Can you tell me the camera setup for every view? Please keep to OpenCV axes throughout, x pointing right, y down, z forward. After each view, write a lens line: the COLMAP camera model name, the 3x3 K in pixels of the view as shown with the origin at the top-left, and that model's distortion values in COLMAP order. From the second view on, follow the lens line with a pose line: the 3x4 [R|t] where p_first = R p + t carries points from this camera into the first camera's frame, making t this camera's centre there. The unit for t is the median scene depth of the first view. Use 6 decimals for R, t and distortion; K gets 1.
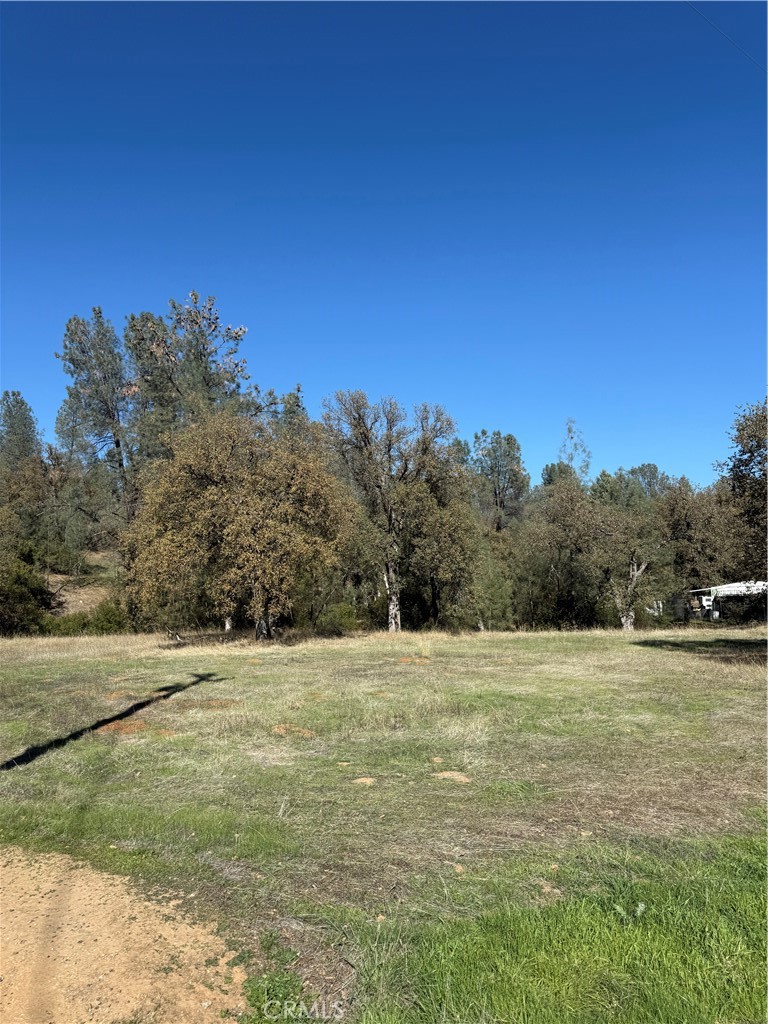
lens RADIAL K [[714.4, 0, 385.9], [0, 714.4, 505.1], [0, 0, 1]] dist [0.084104, -0.105132]
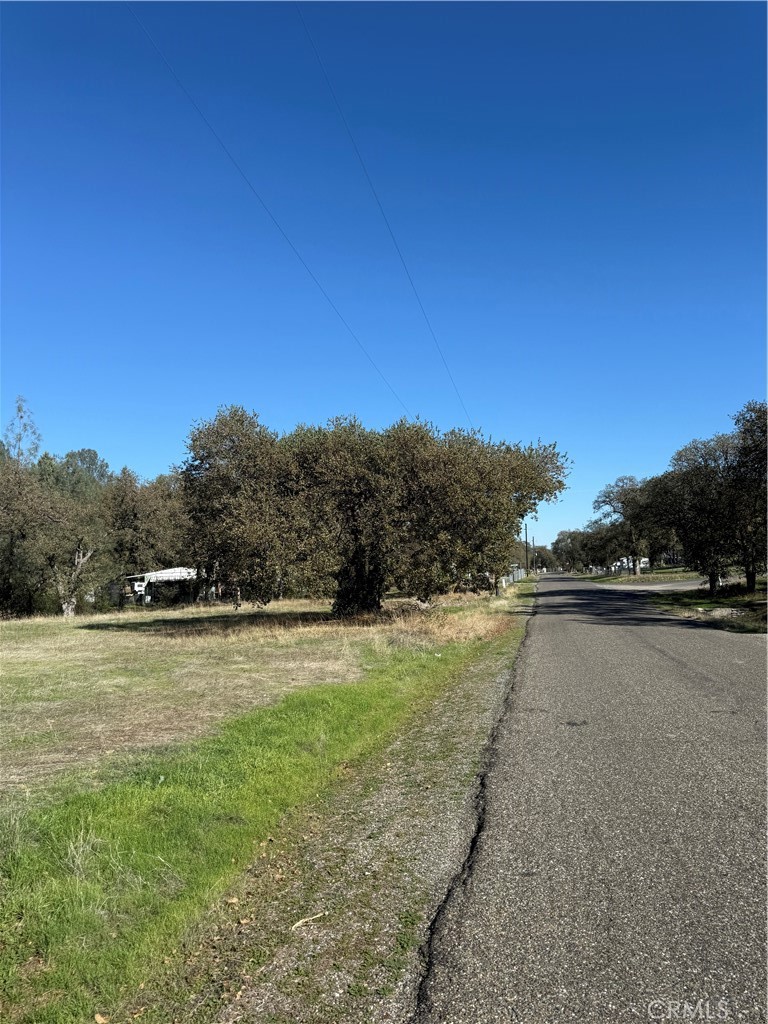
lens RADIAL K [[714.4, 0, 388.8], [0, 714.4, 510.8], [0, 0, 1]] dist [0.084104, -0.105132]
pose [[0.729961, 0.058965, 0.680940, -0.038446], [-0.076309, 0.997074, -0.004538, -0.004143], [-0.679215, -0.048650, 0.732325, -0.042940]]
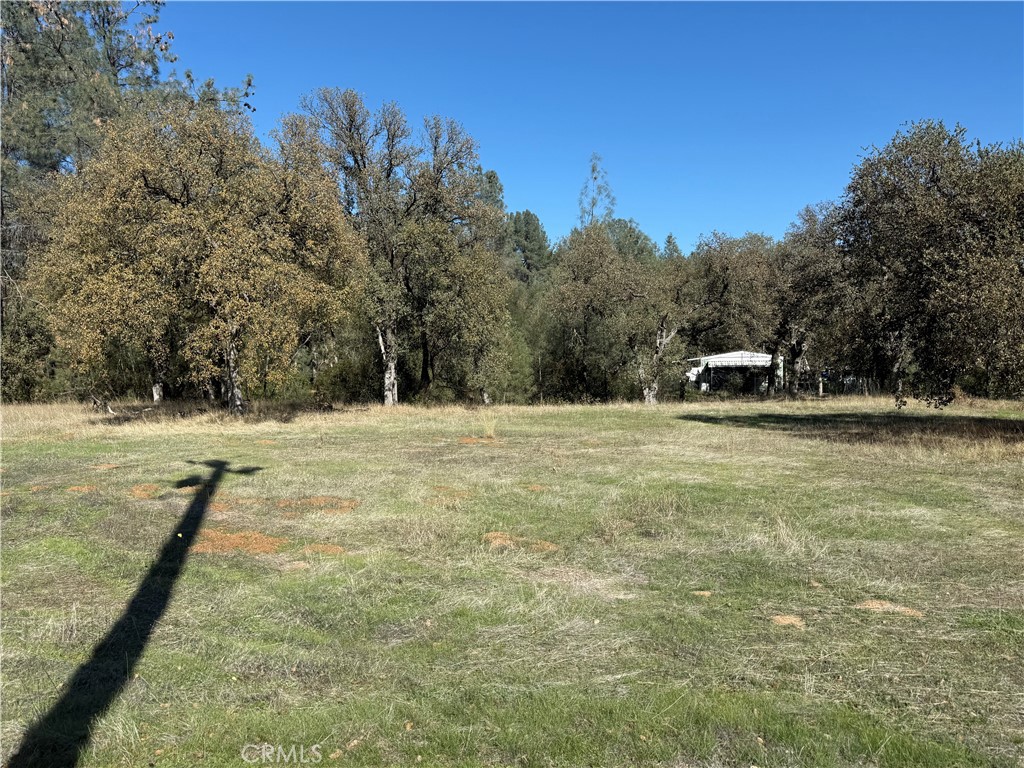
lens RADIAL K [[833.4, 0, 520.4], [0, 833.4, 387.8], [0, 0, 1]] dist [0.112837, -0.181075]
pose [[0.968918, 0.011387, 0.247121, -0.081534], [-0.049557, 0.987625, 0.148796, 0.008155], [-0.242368, -0.156418, 0.957492, 0.052239]]
